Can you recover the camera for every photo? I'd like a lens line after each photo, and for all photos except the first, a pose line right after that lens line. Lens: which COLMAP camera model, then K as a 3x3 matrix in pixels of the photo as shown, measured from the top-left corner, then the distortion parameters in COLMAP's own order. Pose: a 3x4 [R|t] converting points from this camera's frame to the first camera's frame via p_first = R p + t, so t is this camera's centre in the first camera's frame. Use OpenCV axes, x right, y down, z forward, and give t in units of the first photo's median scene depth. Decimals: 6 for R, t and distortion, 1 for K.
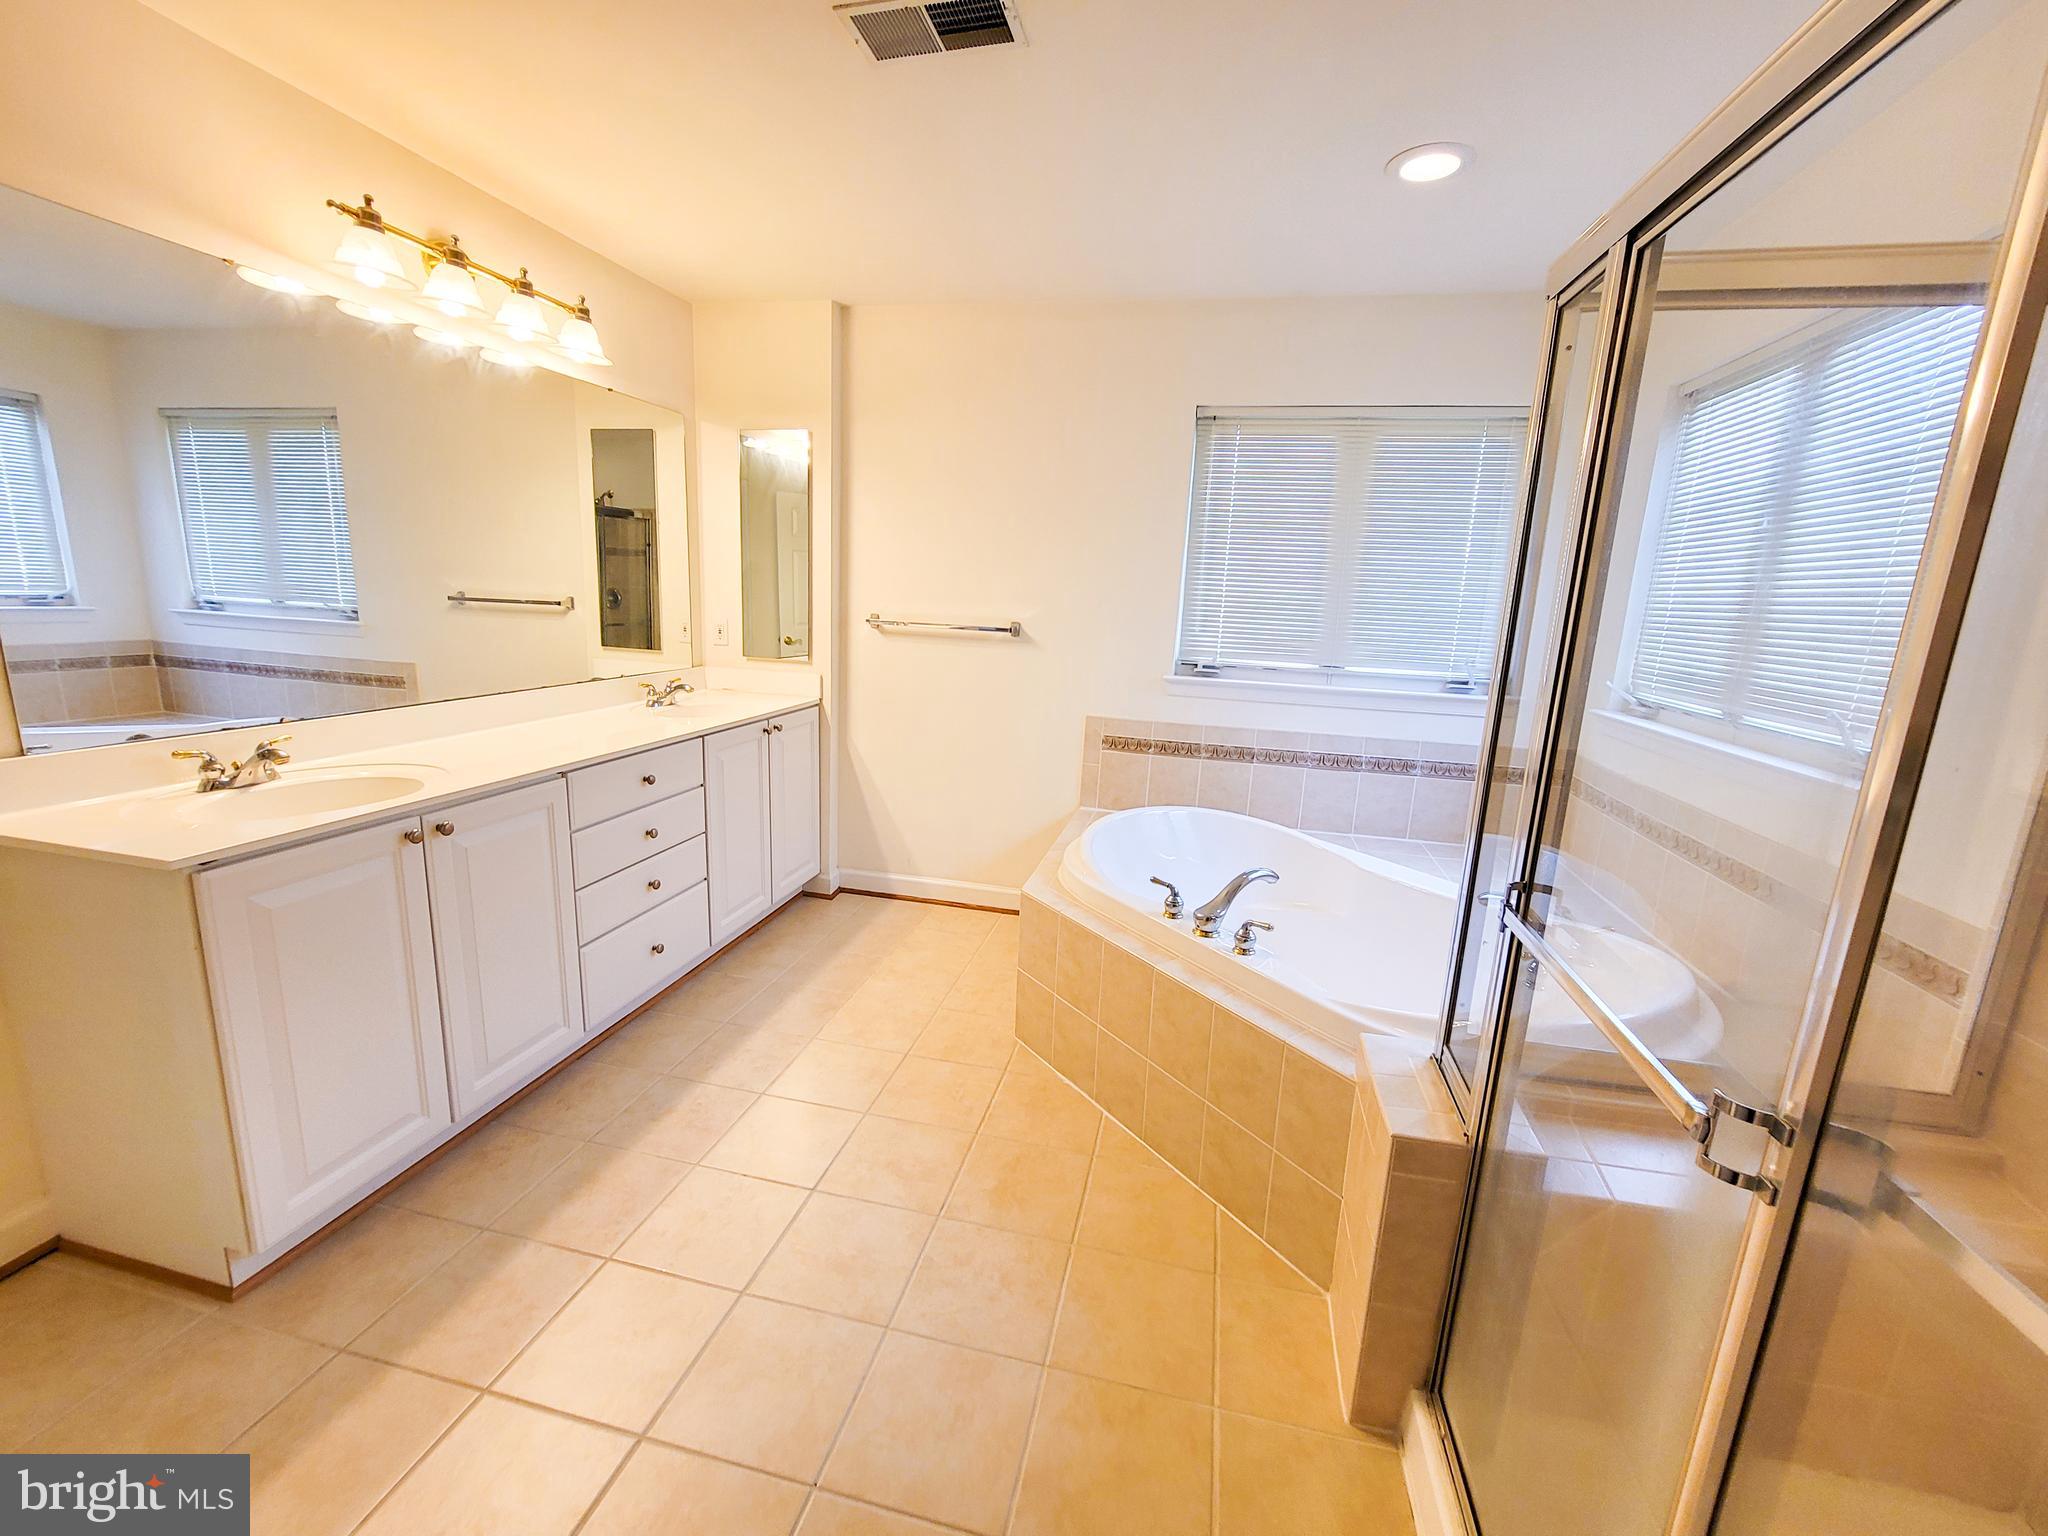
lens RADIAL K [[842.5, 0, 1022.8], [0, 842.5, 768.0], [0, 0, 1]] dist [-0.009658, -0.000001]
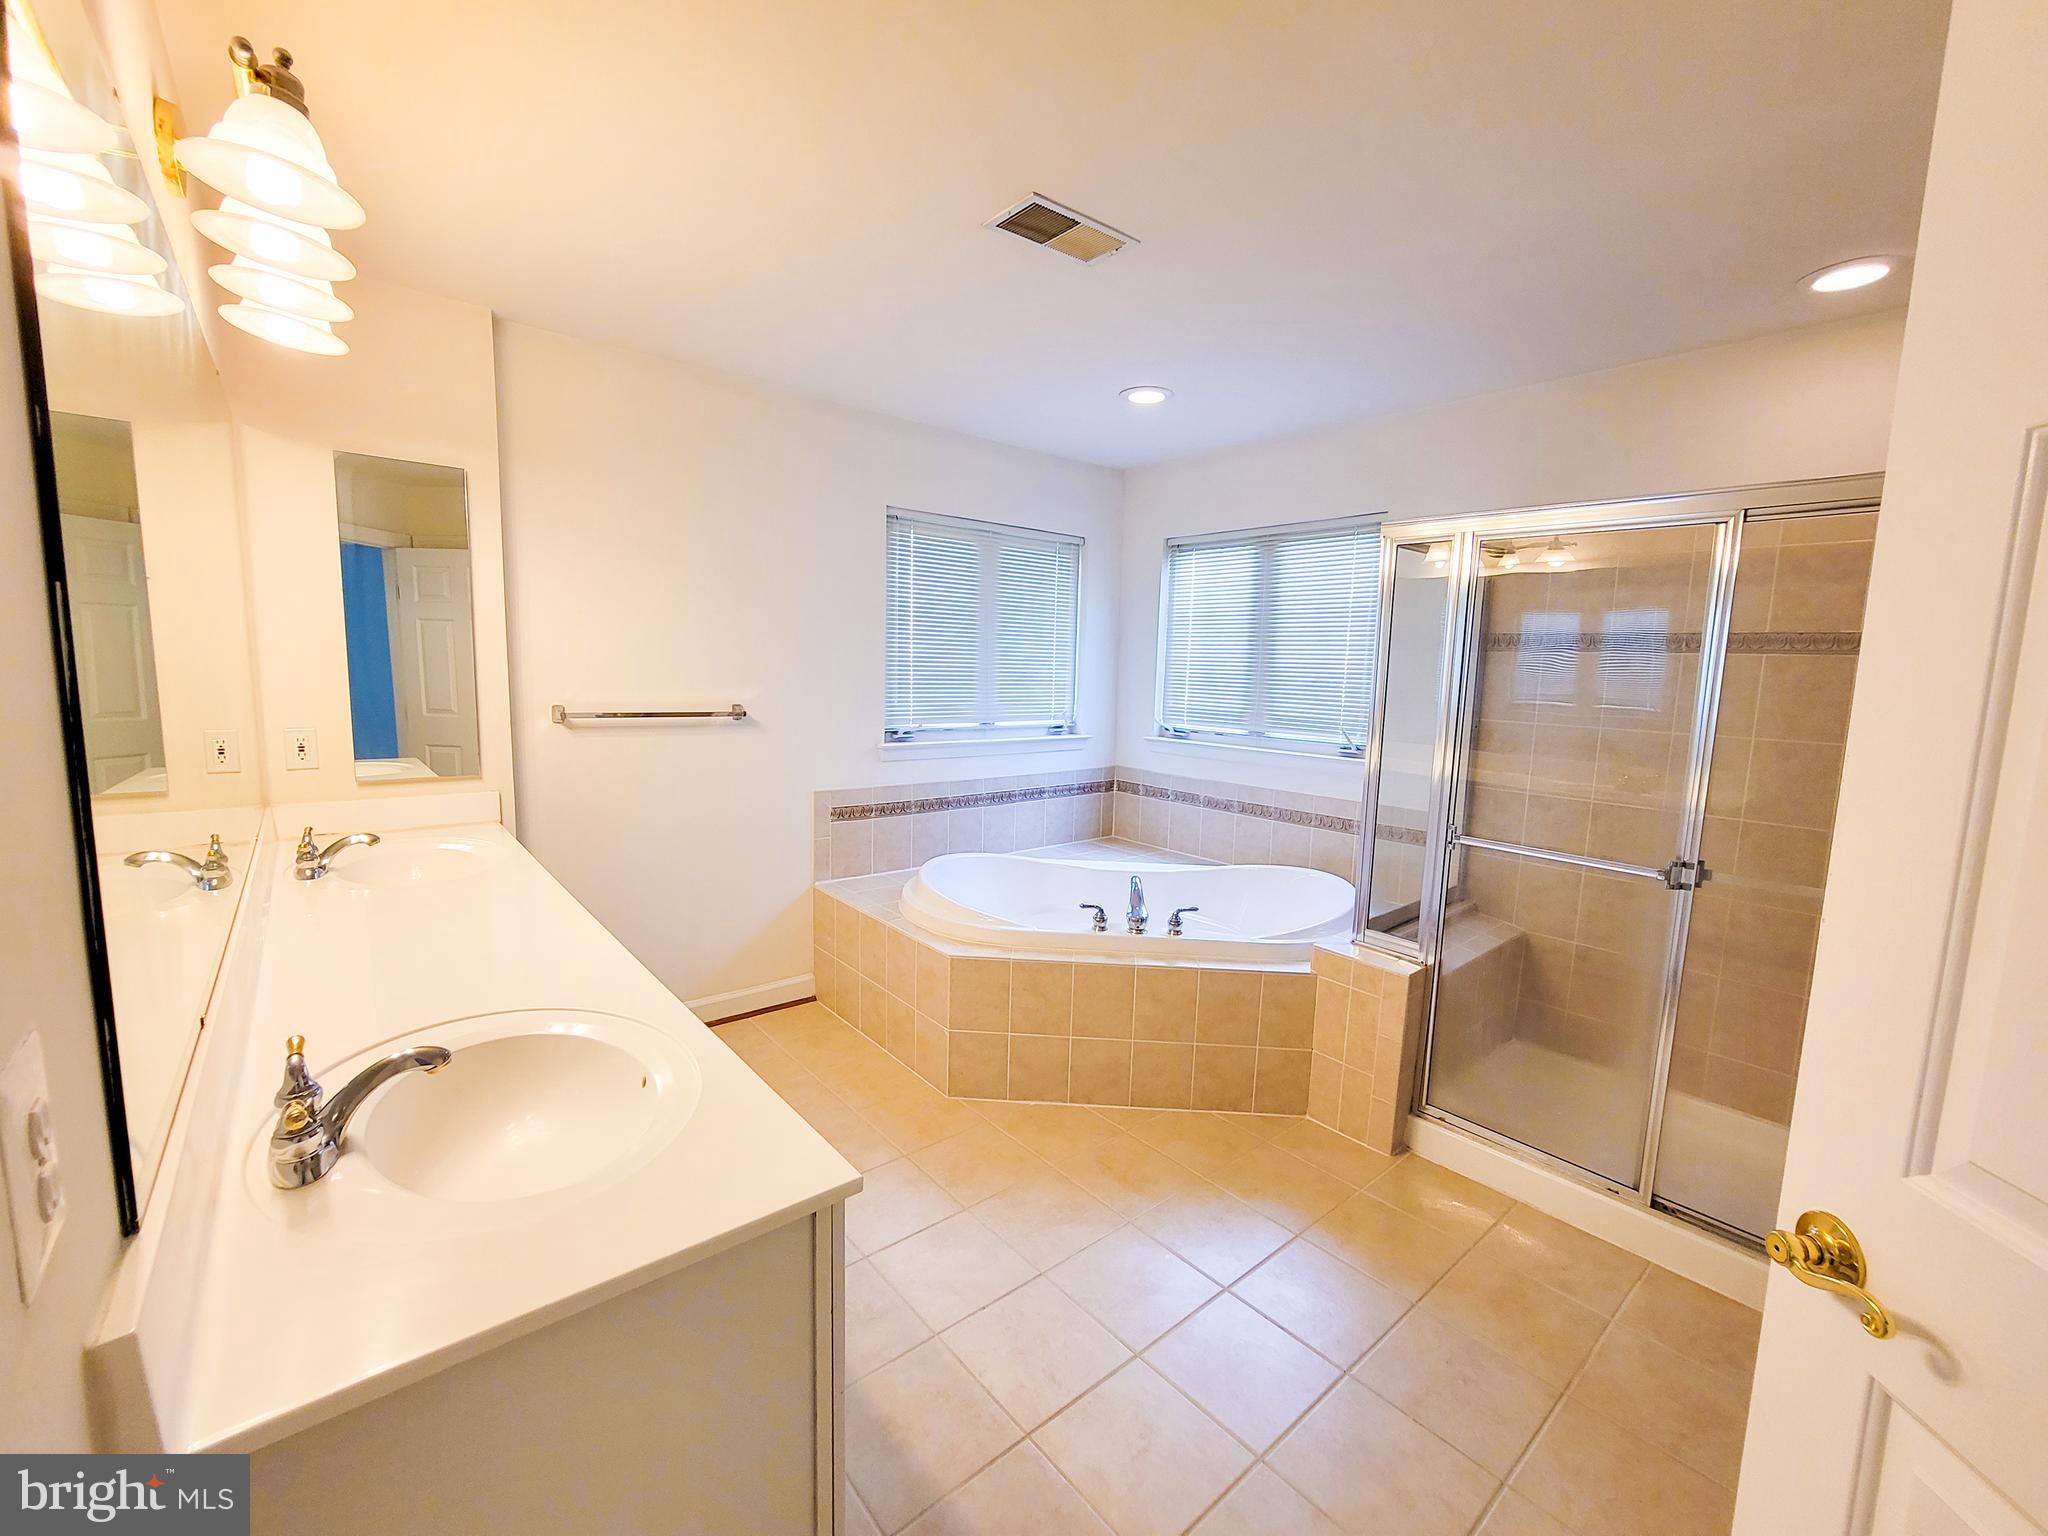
lens RADIAL K [[842.5, 0, 1017.1], [0, 842.5, 767.8], [0, 0, 1]] dist [-0.009658, -0.000001]
pose [[0.612088, -0.124226, 0.780971, -0.599346], [0.165388, 0.985854, 0.027193, -0.082834], [-0.773302, 0.112519, 0.623974, 0.191298]]
